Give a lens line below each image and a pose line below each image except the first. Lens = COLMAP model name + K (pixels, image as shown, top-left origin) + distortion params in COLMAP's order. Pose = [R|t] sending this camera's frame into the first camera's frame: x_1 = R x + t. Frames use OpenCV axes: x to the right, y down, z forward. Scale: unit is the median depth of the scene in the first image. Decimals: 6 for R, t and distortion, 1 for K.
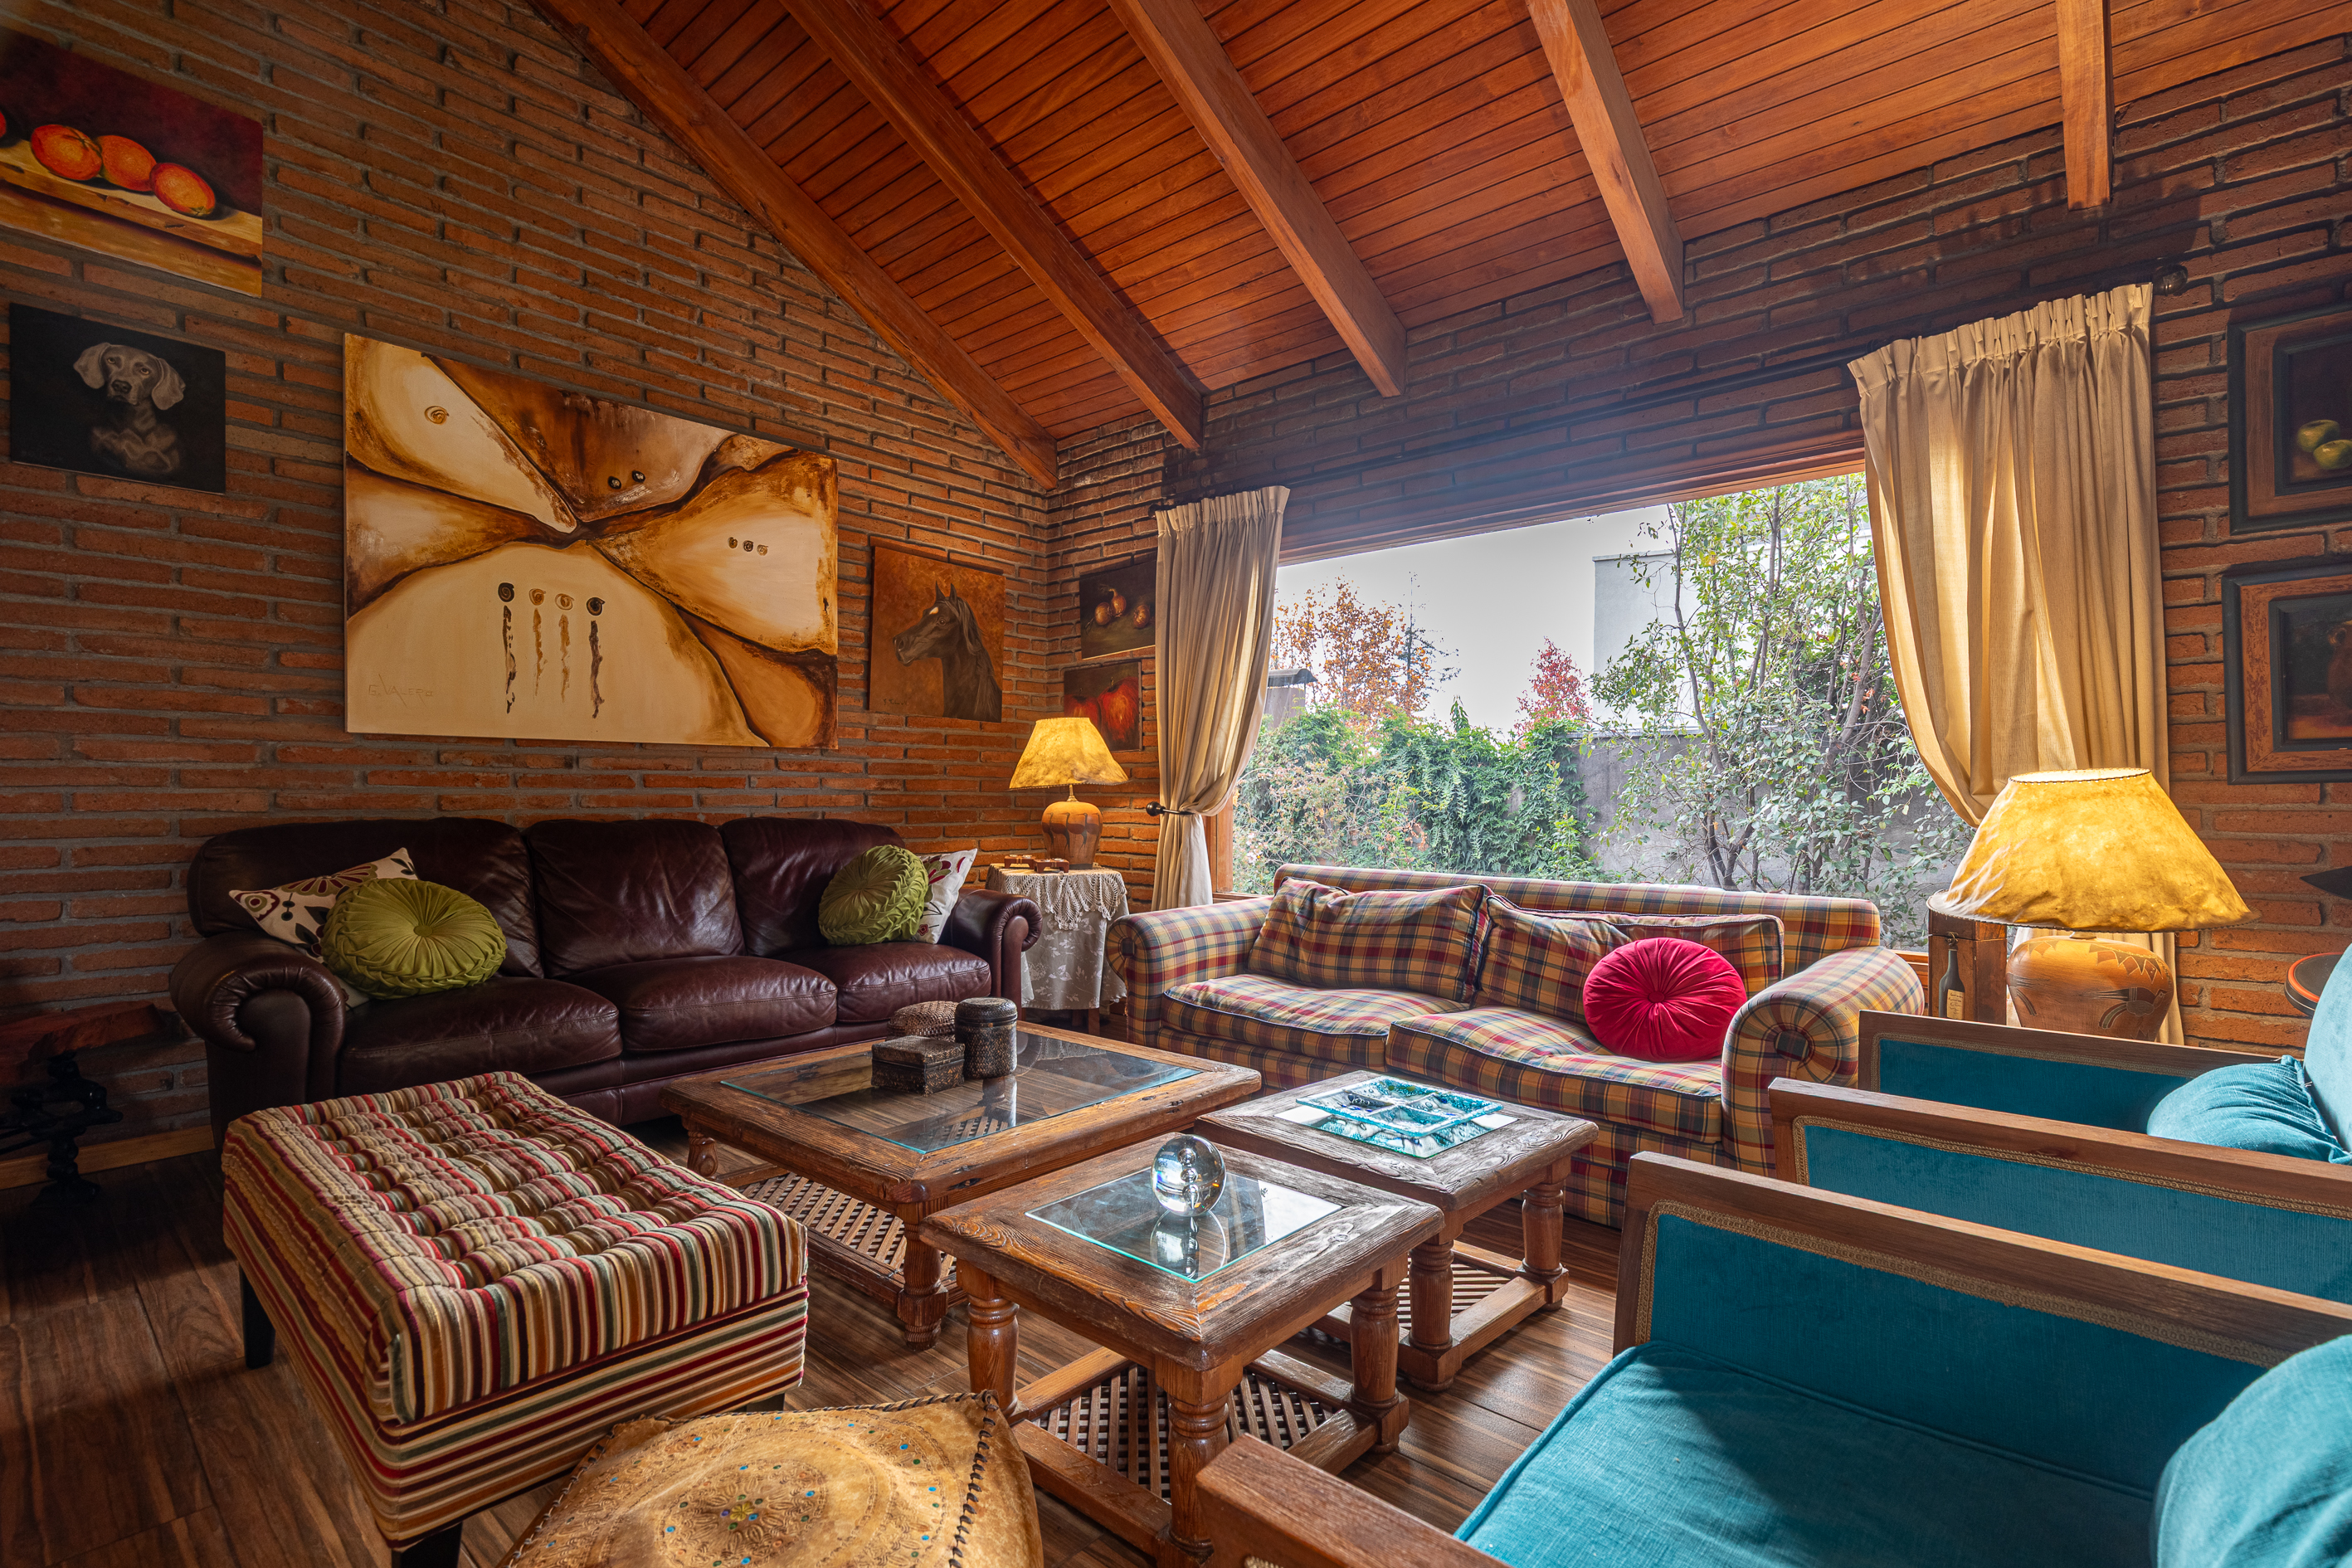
lens RADIAL K [[1088.1, 0, 1199.4], [0, 1088.1, 795.3], [0, 0, 1]] dist [0.009310, -0.000065]
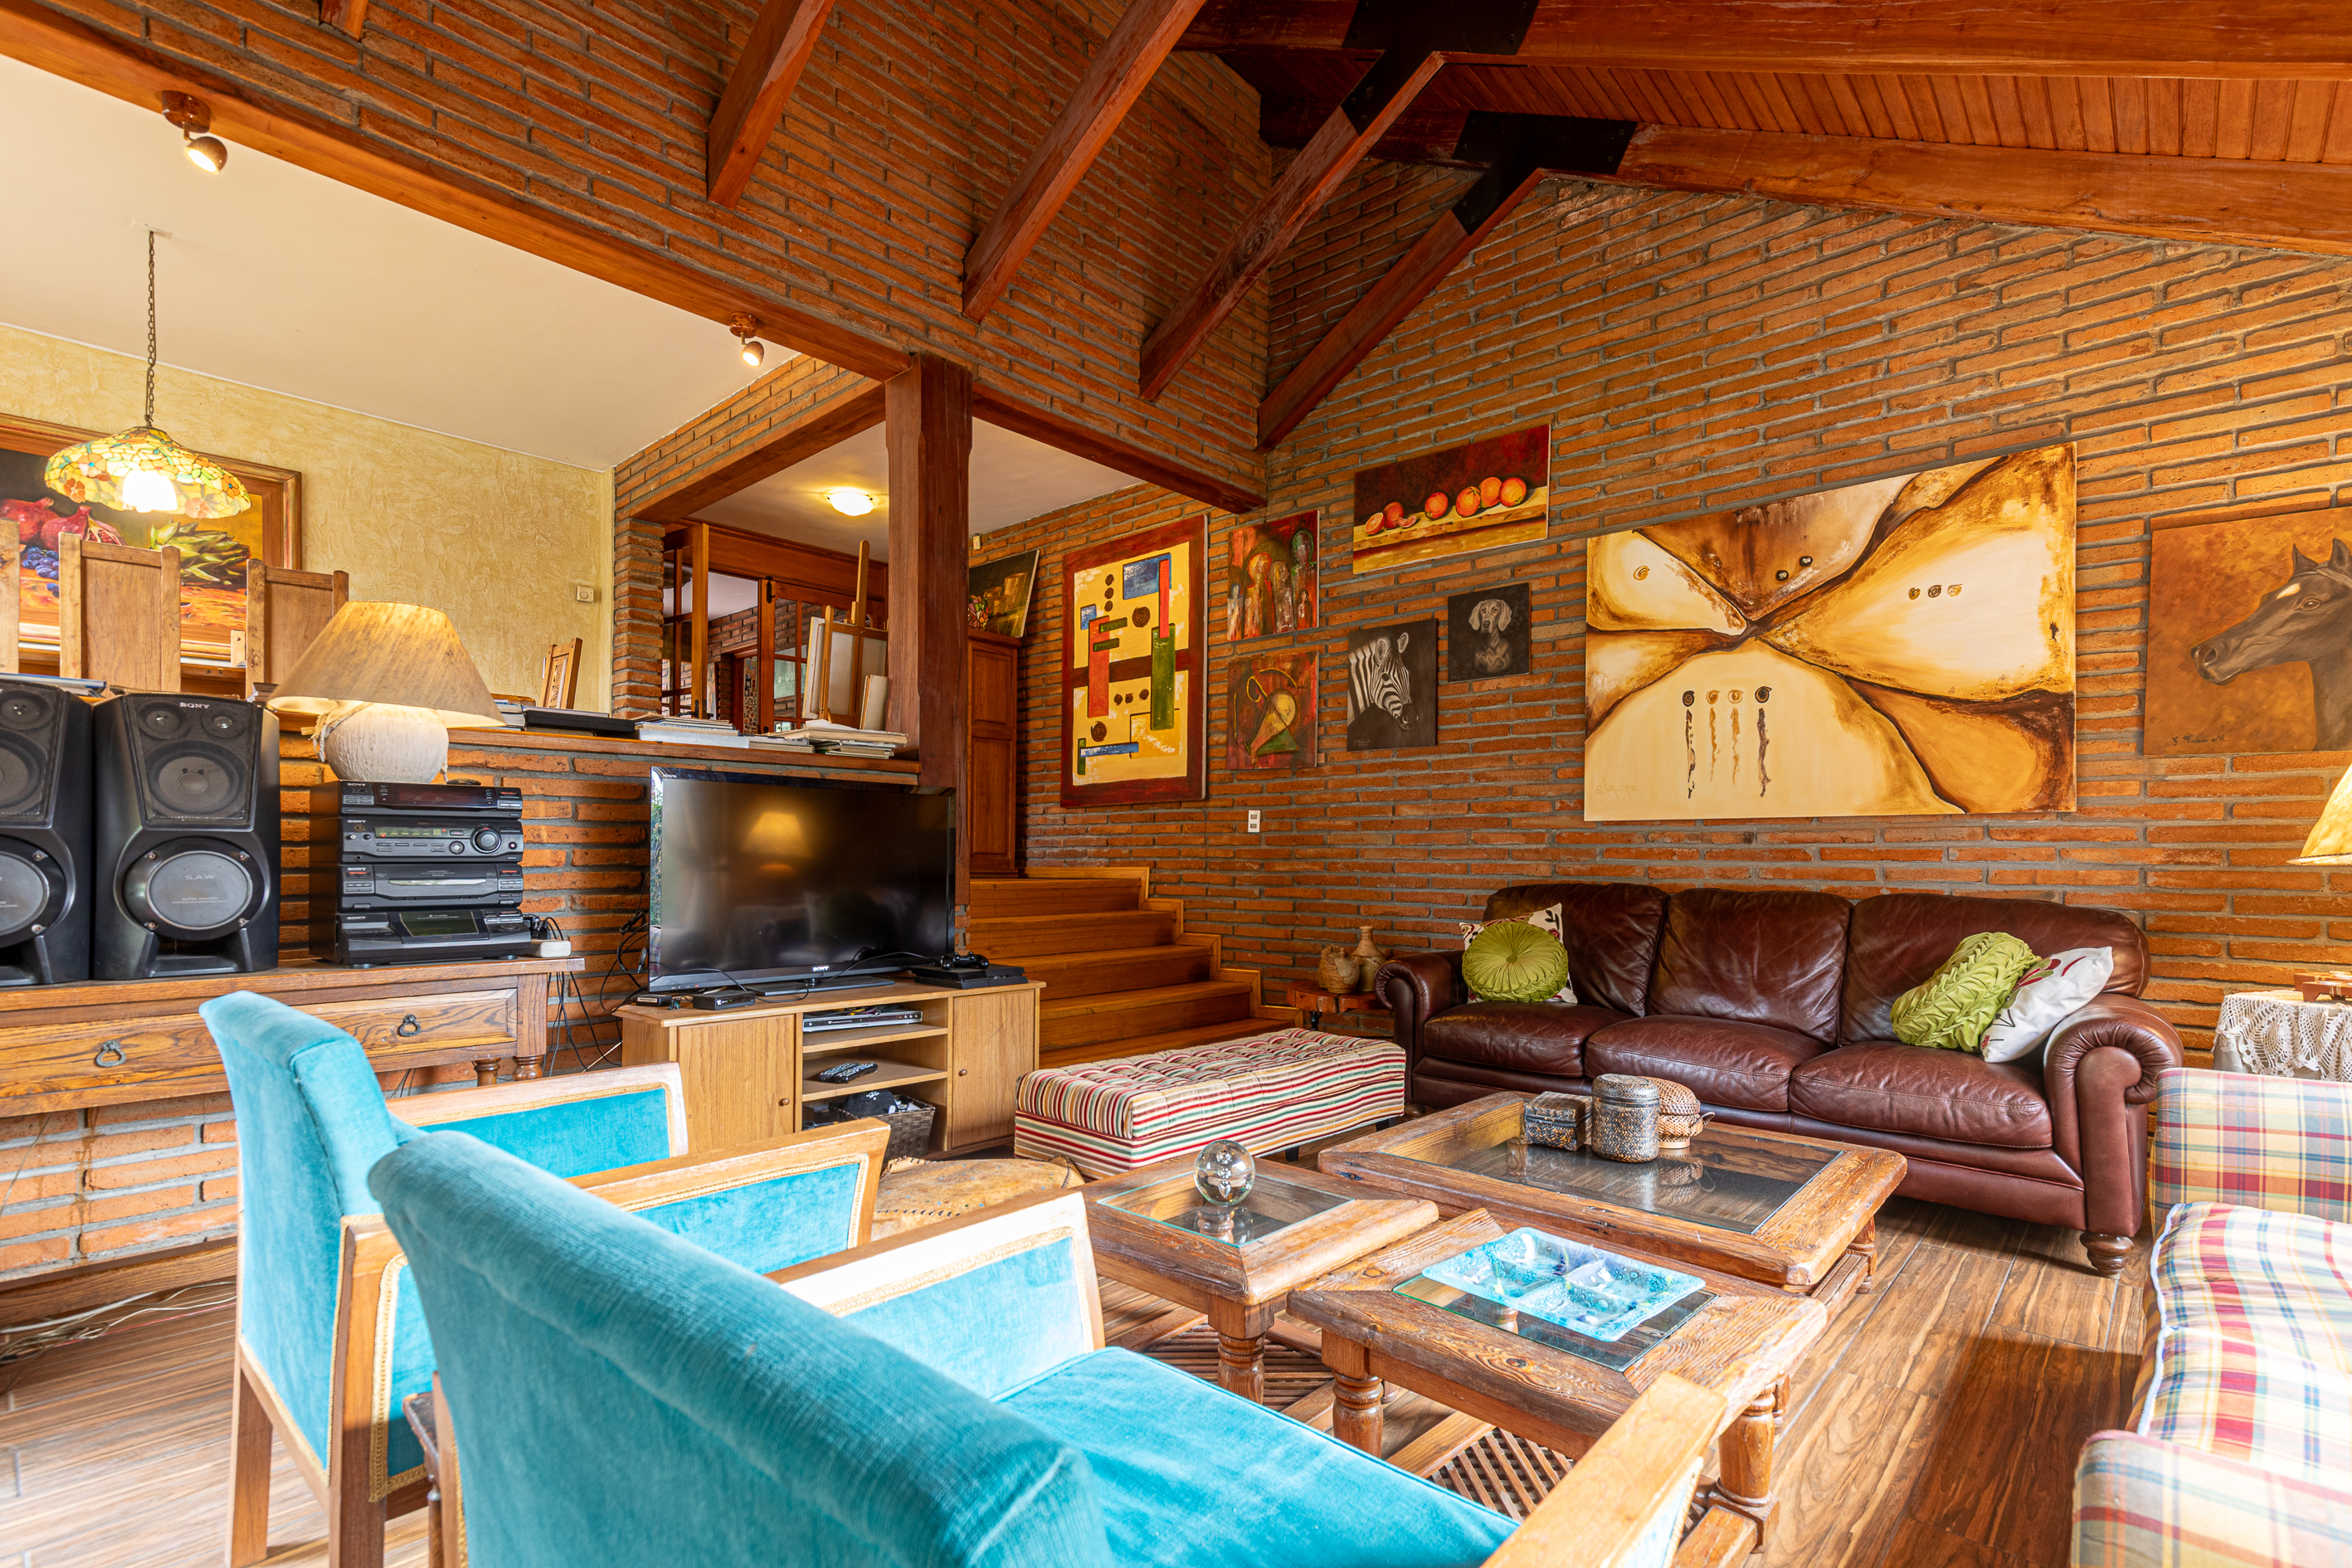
lens RADIAL K [[1088.1, 0, 1202.6], [0, 1088.1, 844.1], [0, 0, 1]] dist [0.009310, -0.000065]
pose [[-0.018150, -0.017394, -0.999684, 0.543516], [-0.010407, 0.999798, -0.017207, 0.001251], [0.999781, 0.010091, -0.018328, 0.459077]]
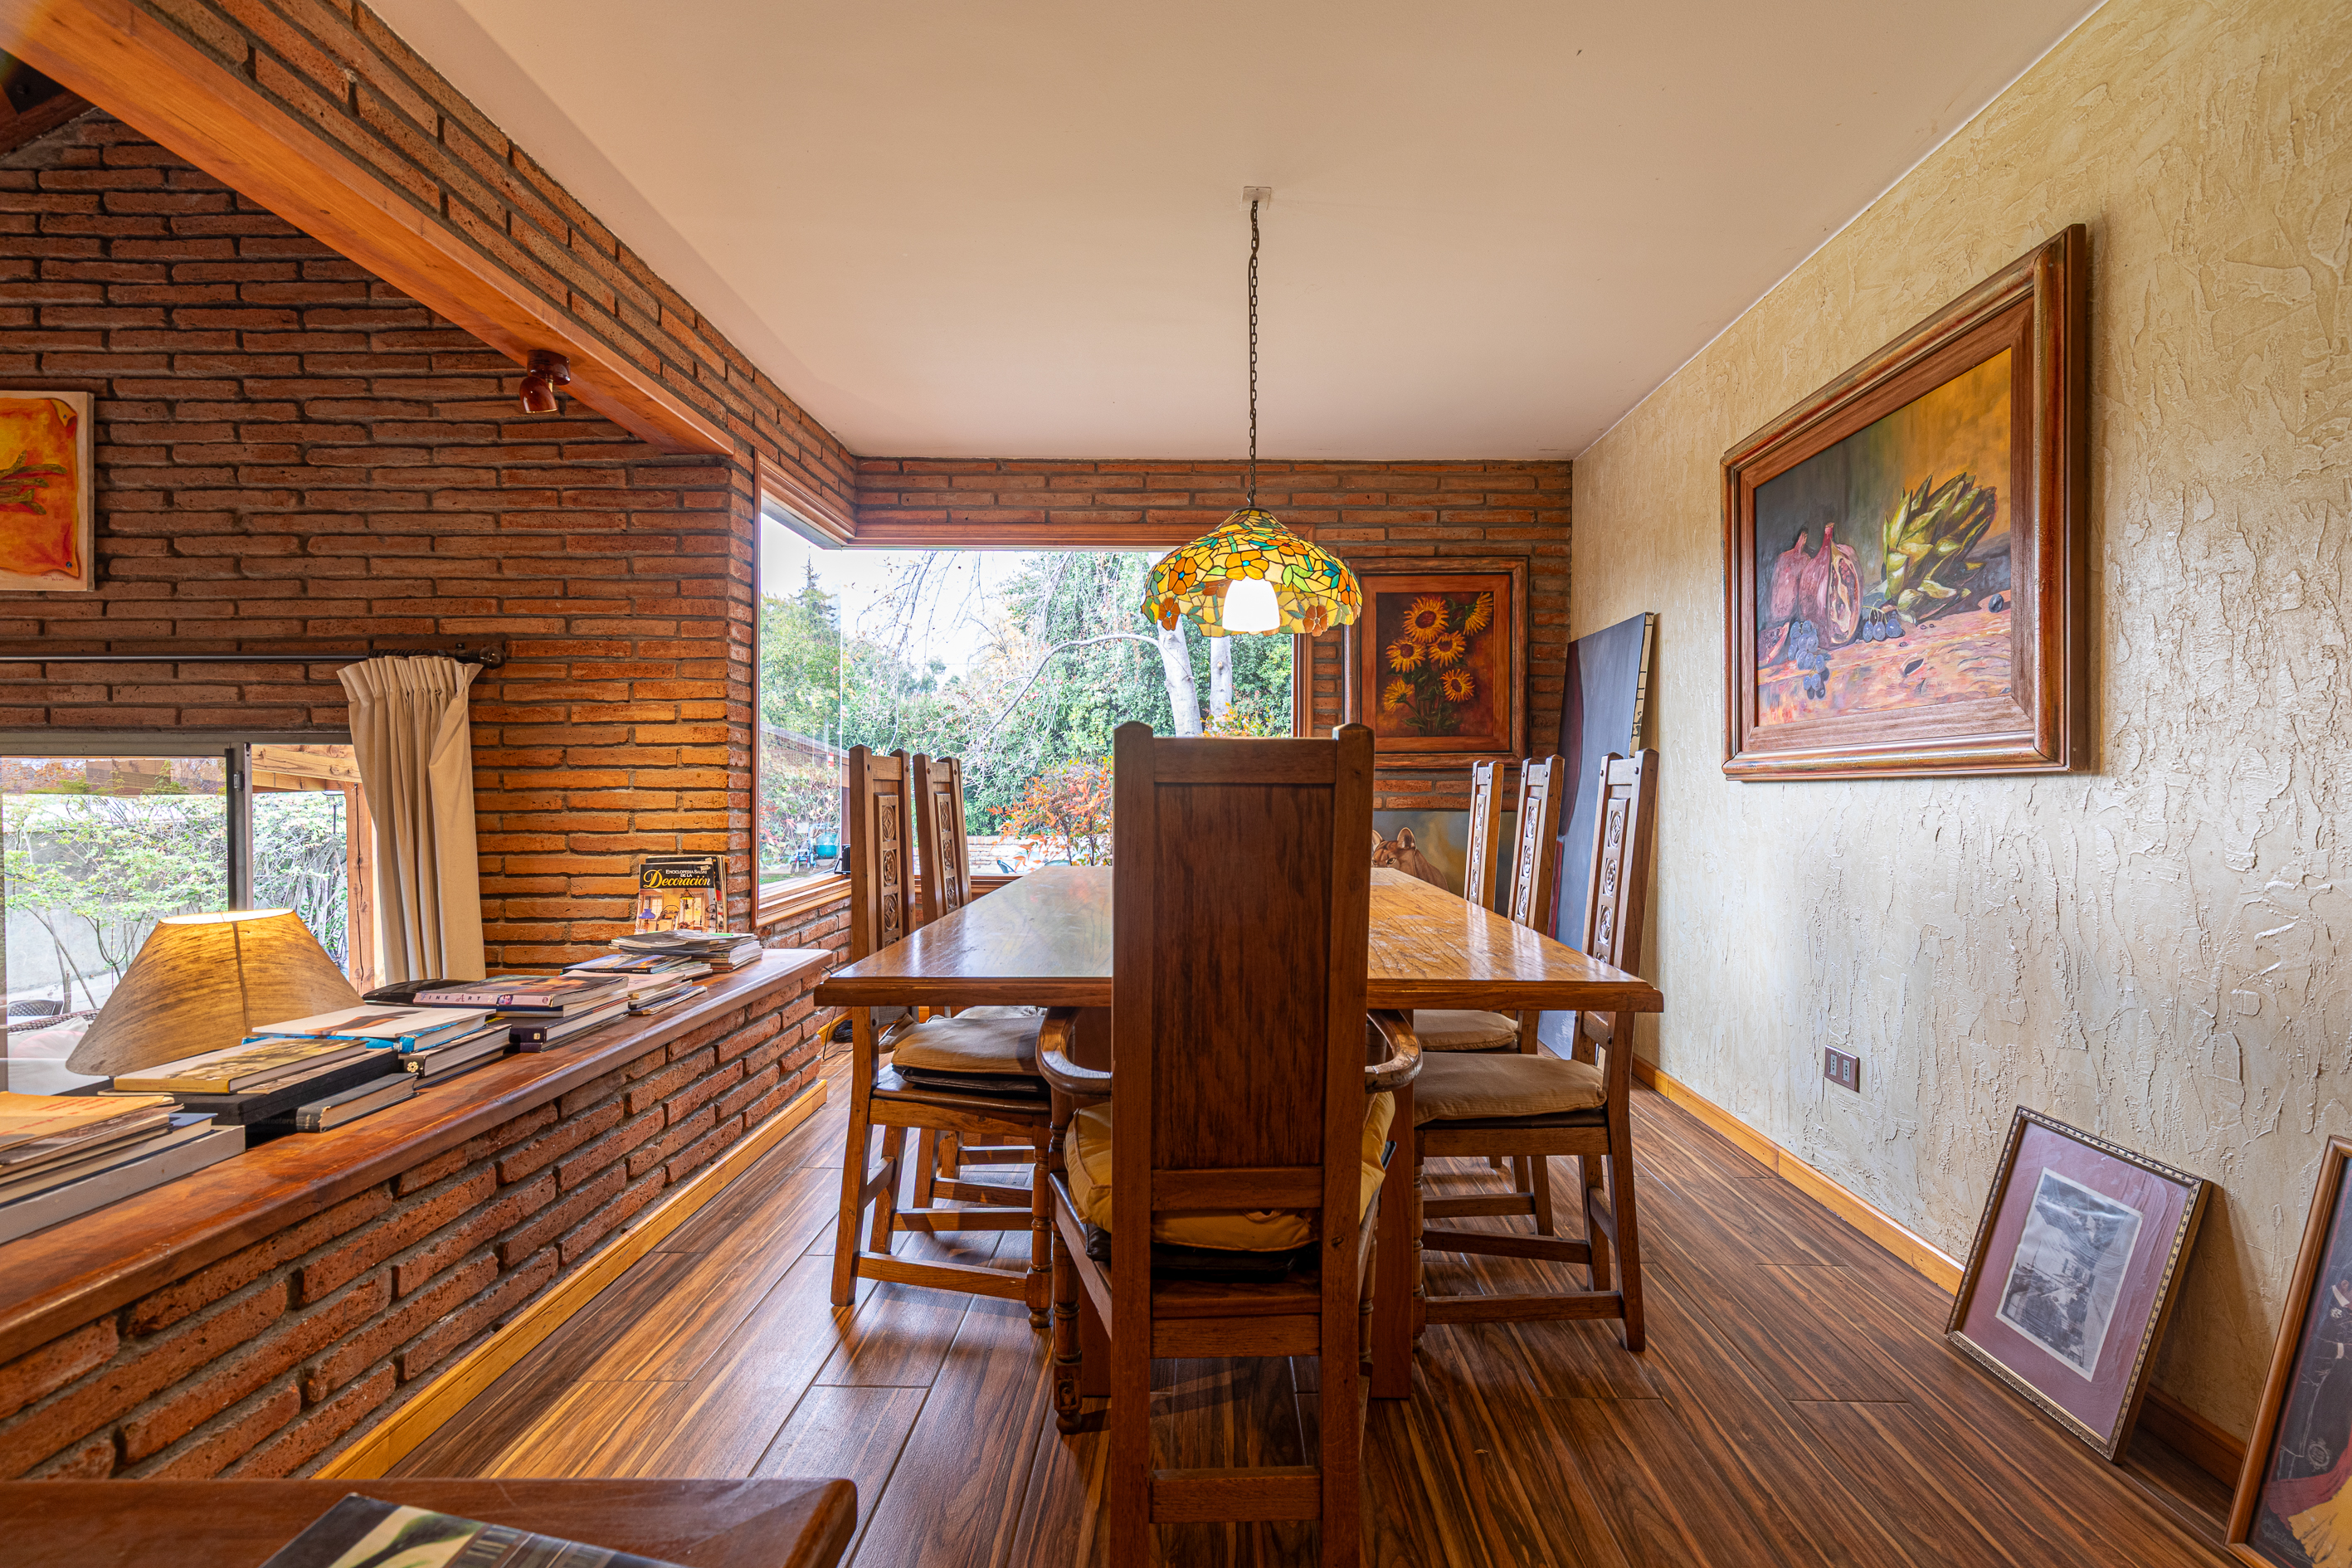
lens RADIAL K [[1088.1, 0, 1156.0], [0, 1088.1, 798.0], [0, 0, 1]] dist [0.009310, -0.000065]
pose [[-0.654571, -0.022599, 0.755663, -0.930097], [-0.001896, 0.999599, 0.028253, -0.242435], [-0.755998, 0.017061, -0.654351, -0.092617]]
